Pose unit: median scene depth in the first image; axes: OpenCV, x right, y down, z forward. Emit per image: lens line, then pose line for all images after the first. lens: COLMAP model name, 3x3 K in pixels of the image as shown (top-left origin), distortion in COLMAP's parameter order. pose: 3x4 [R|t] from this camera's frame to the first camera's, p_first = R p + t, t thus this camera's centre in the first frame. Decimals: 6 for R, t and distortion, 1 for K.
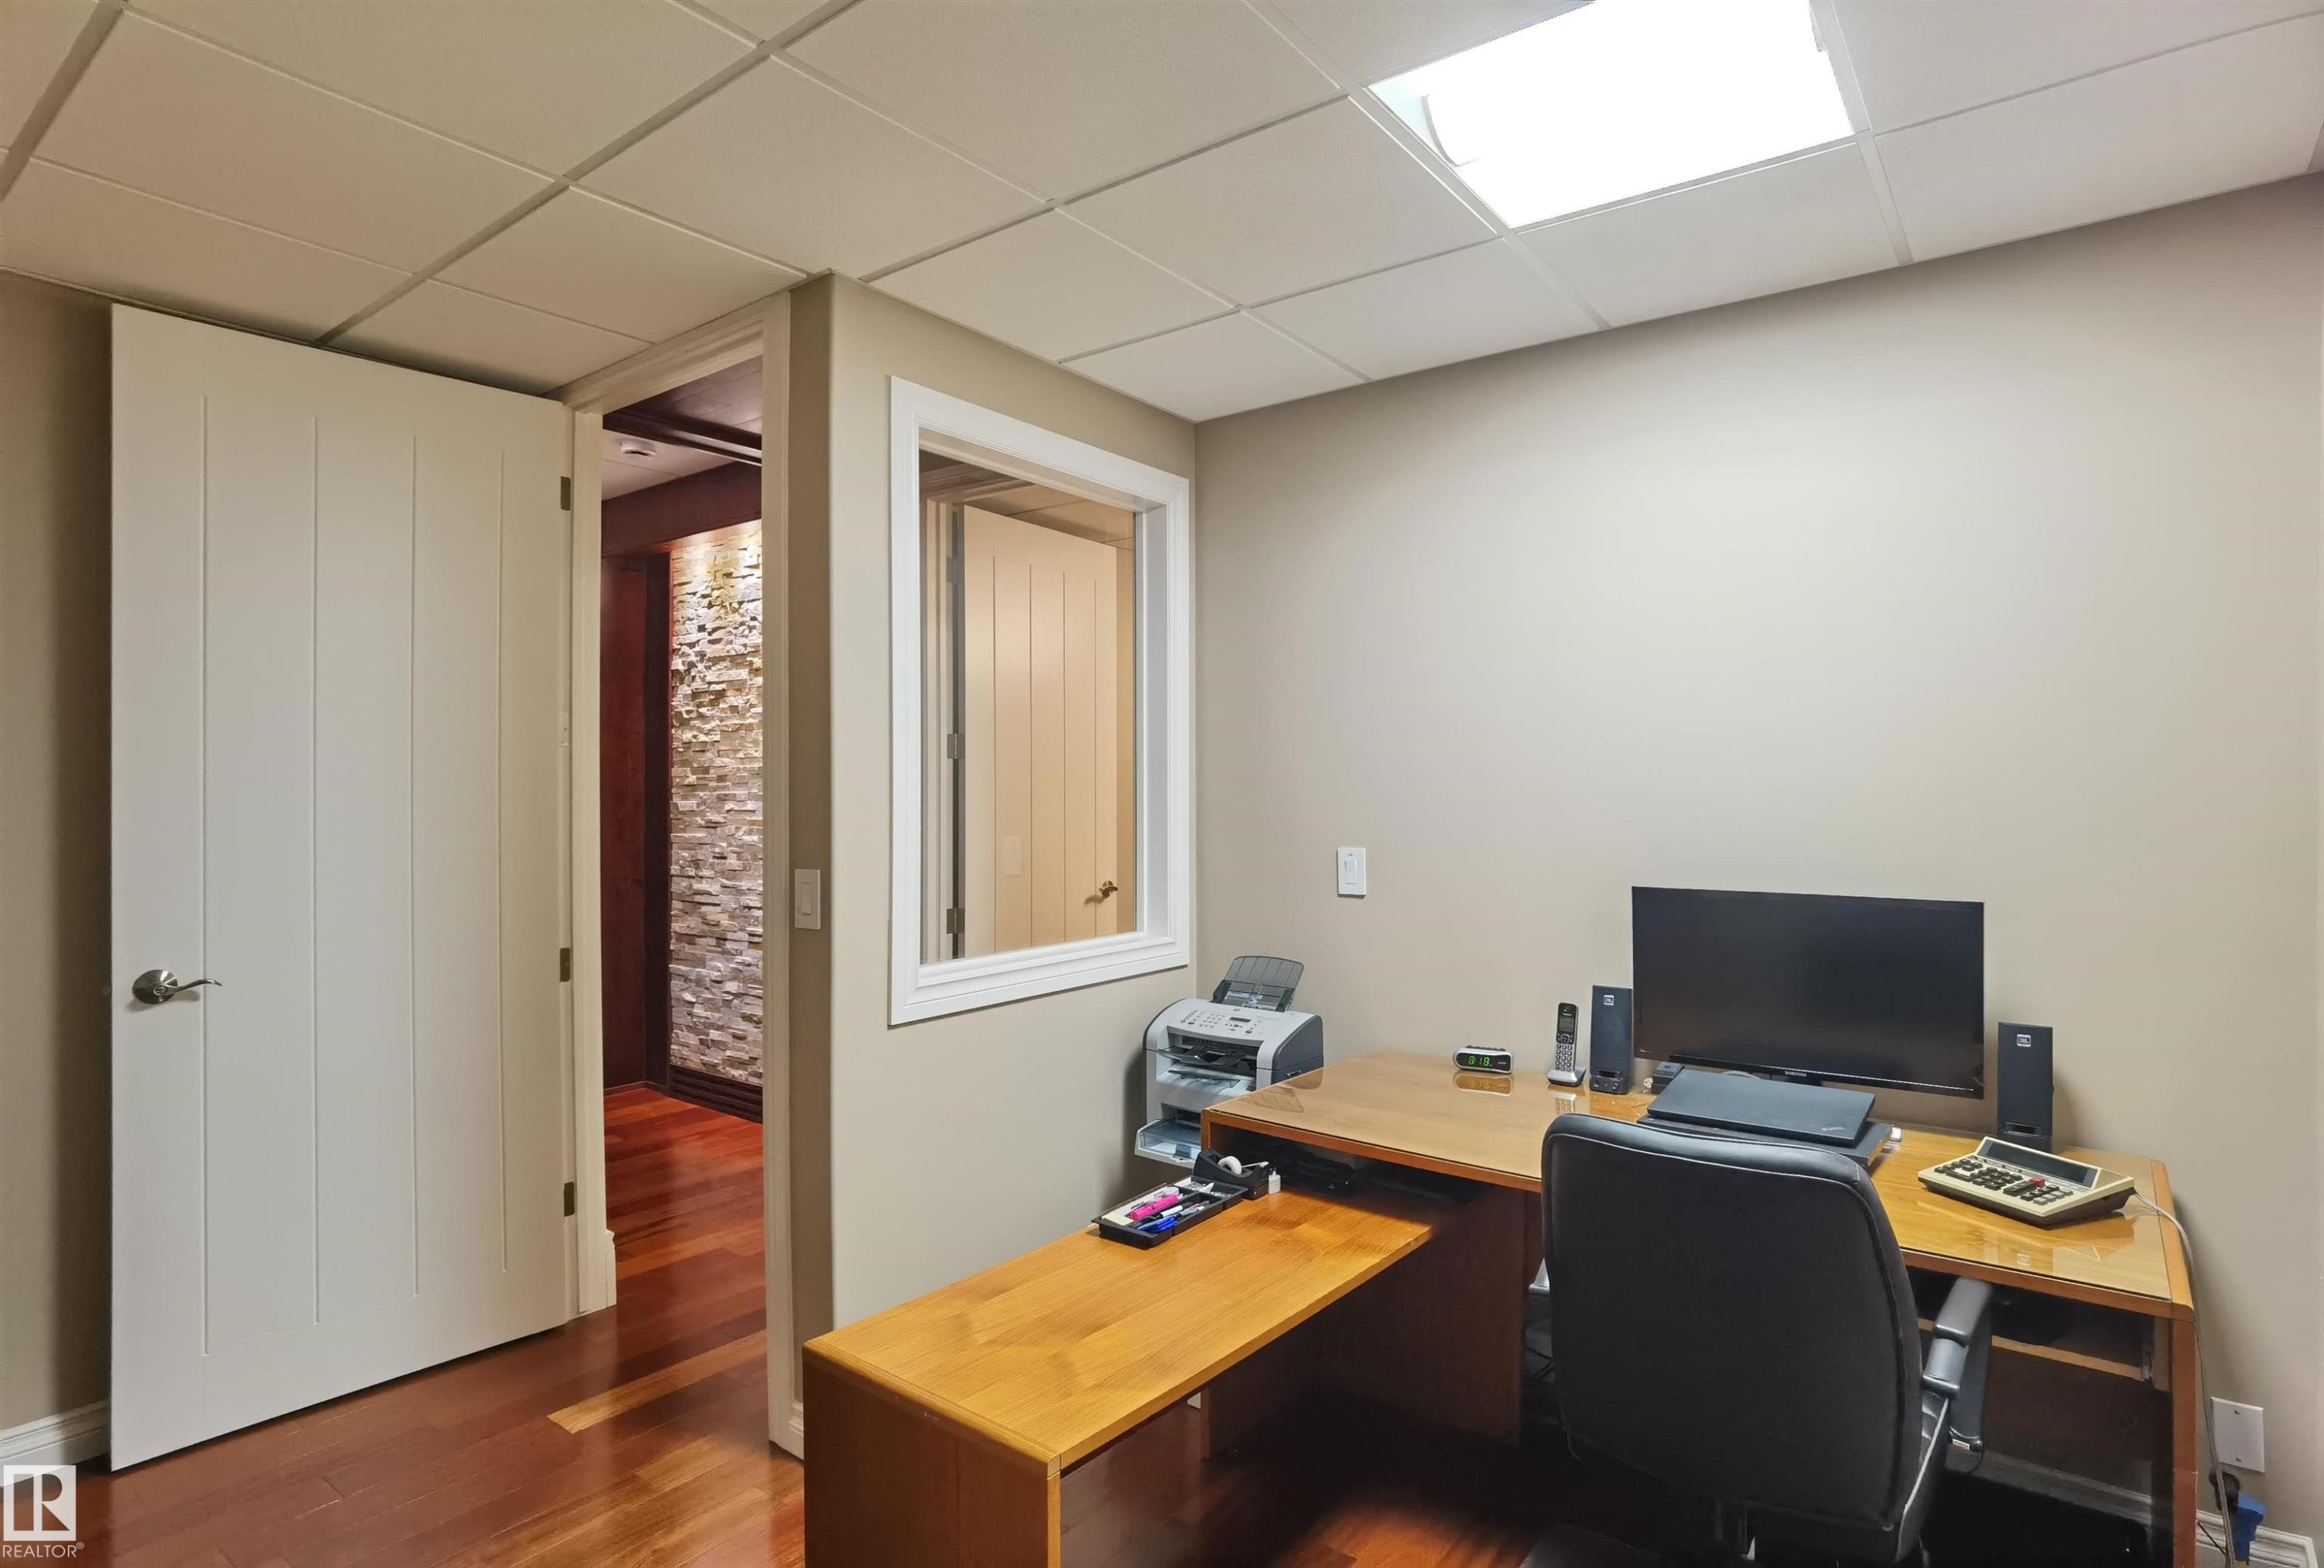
lens RADIAL K [[1224.4, 0, 1162.0], [0, 1224.4, 784.0], [0, 0, 1]] dist [-0.076476, 0.045479]
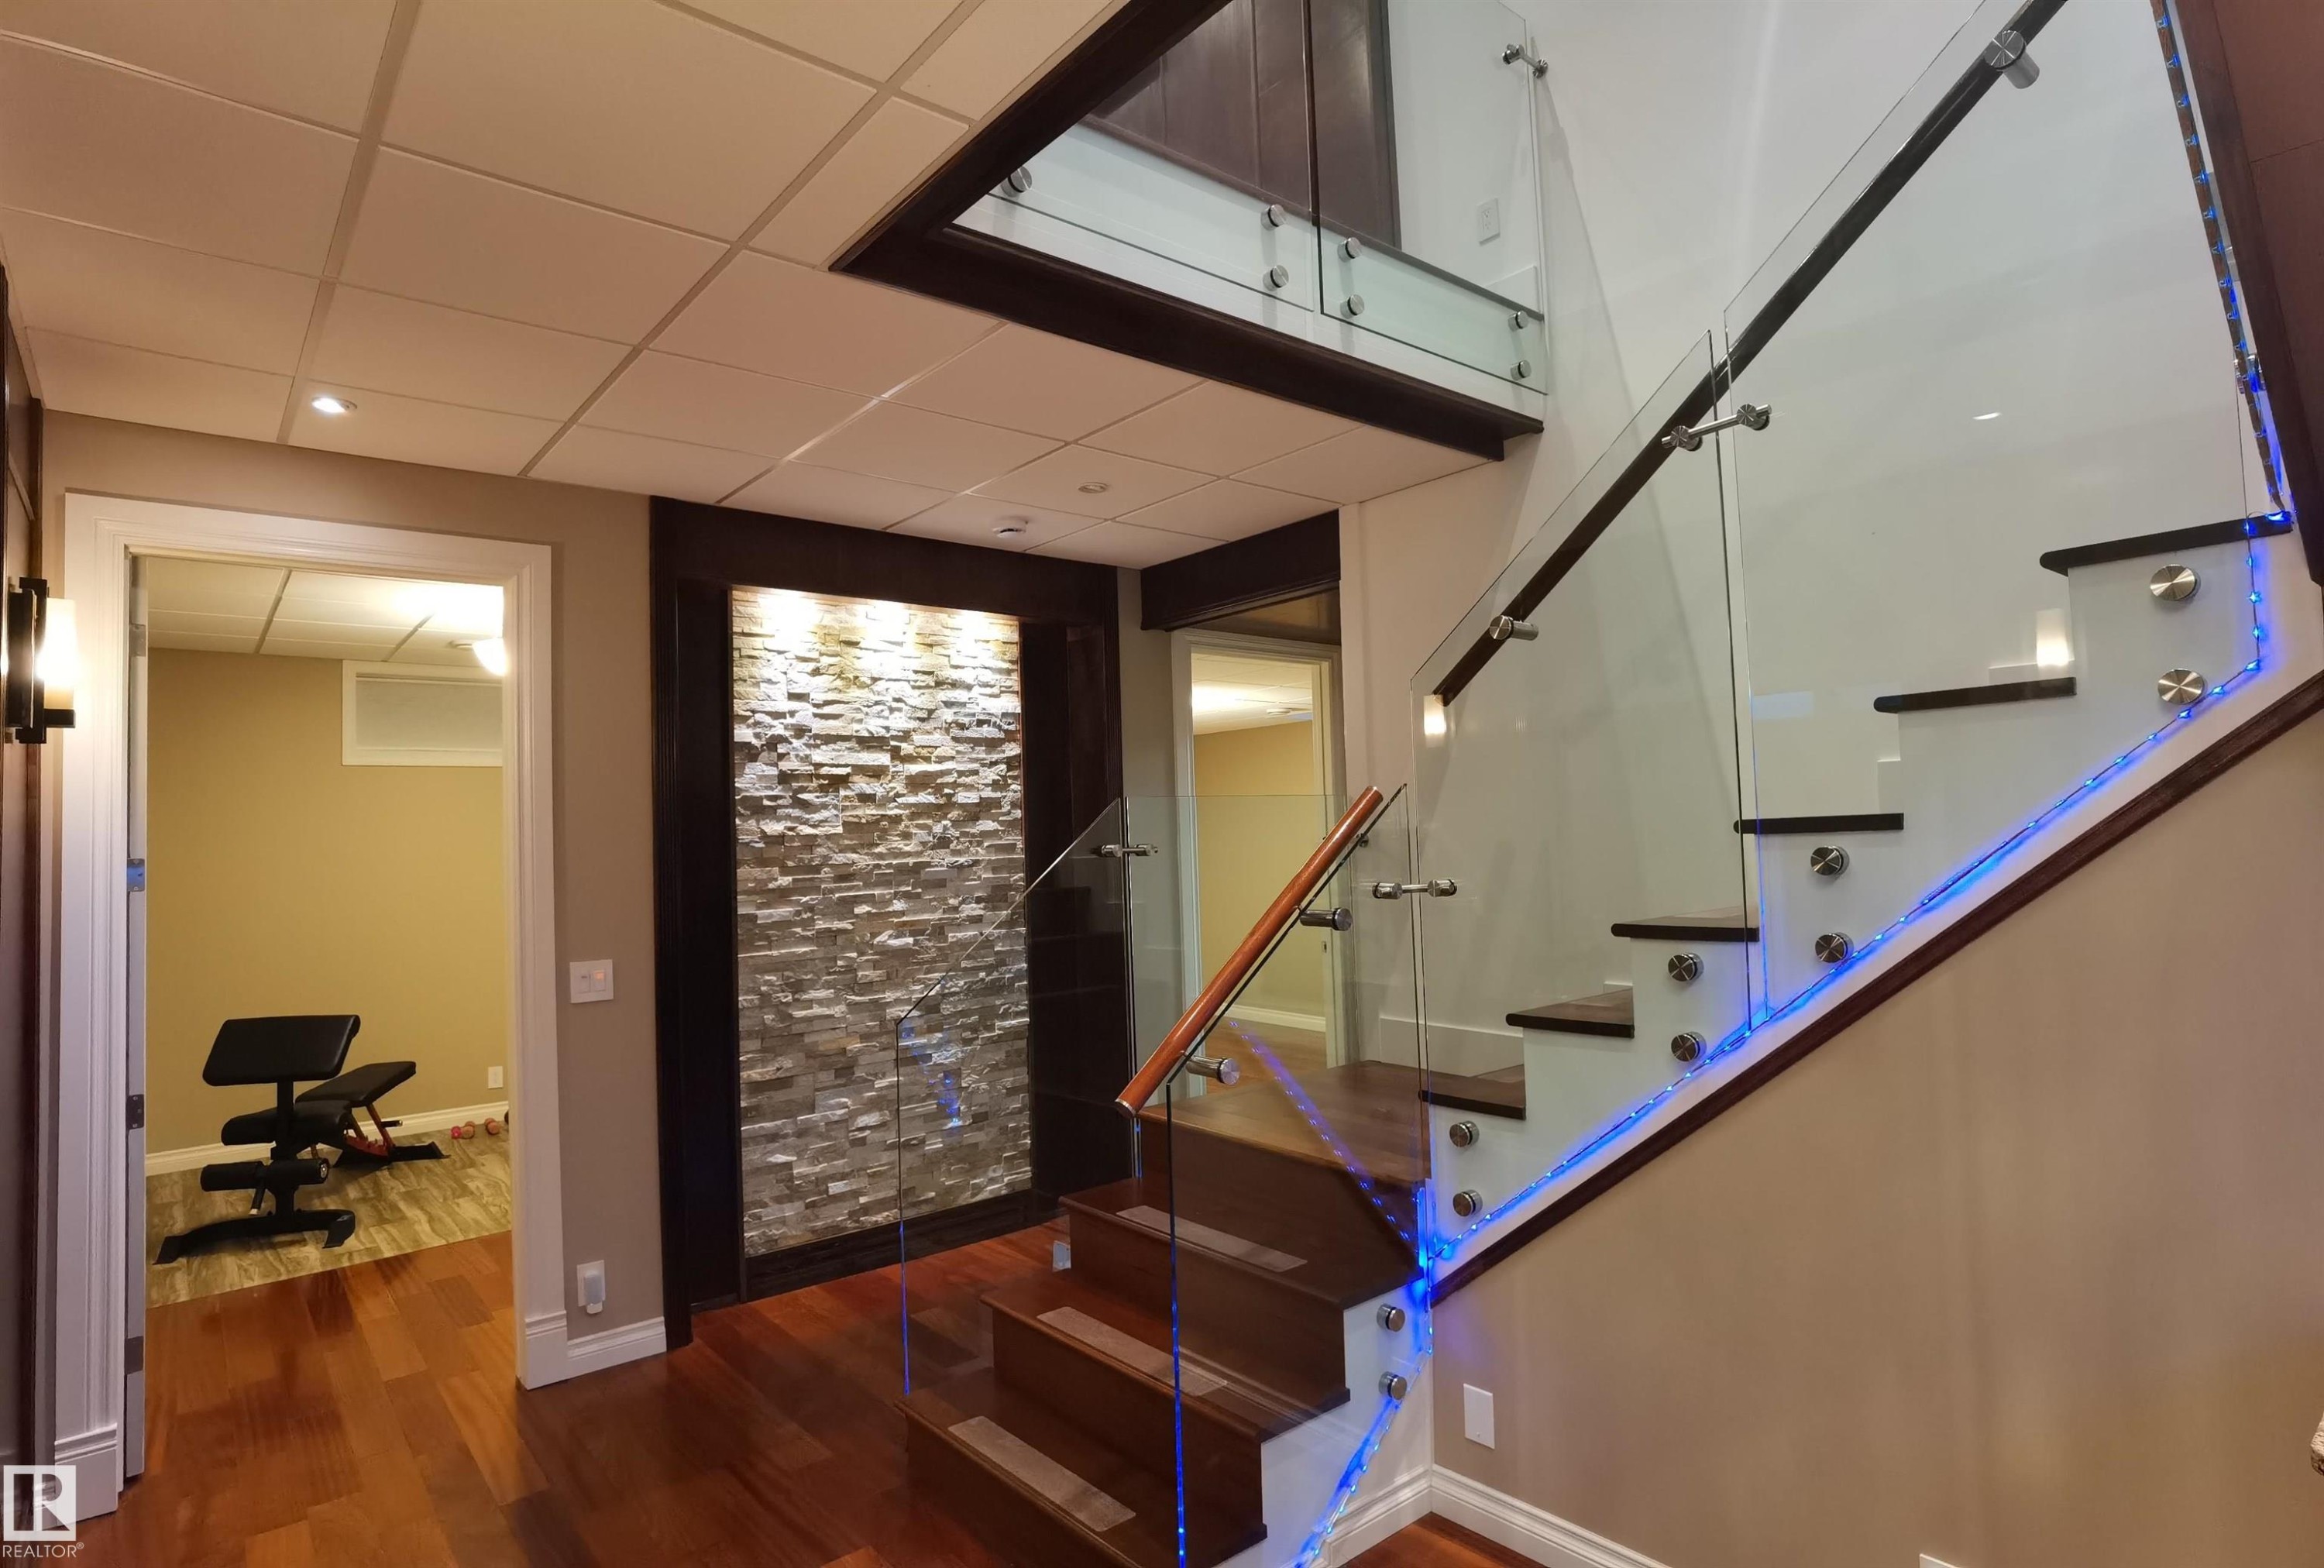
lens RADIAL K [[1224.4, 0, 1162.0], [0, 1224.4, 784.0], [0, 0, 1]] dist [-0.076476, 0.045479]
pose [[0.216955, 0.040035, 0.975360, -1.136458], [0.034832, 0.998205, -0.048721, -0.020922], [-0.975560, 0.044544, 0.215171, 0.587671]]
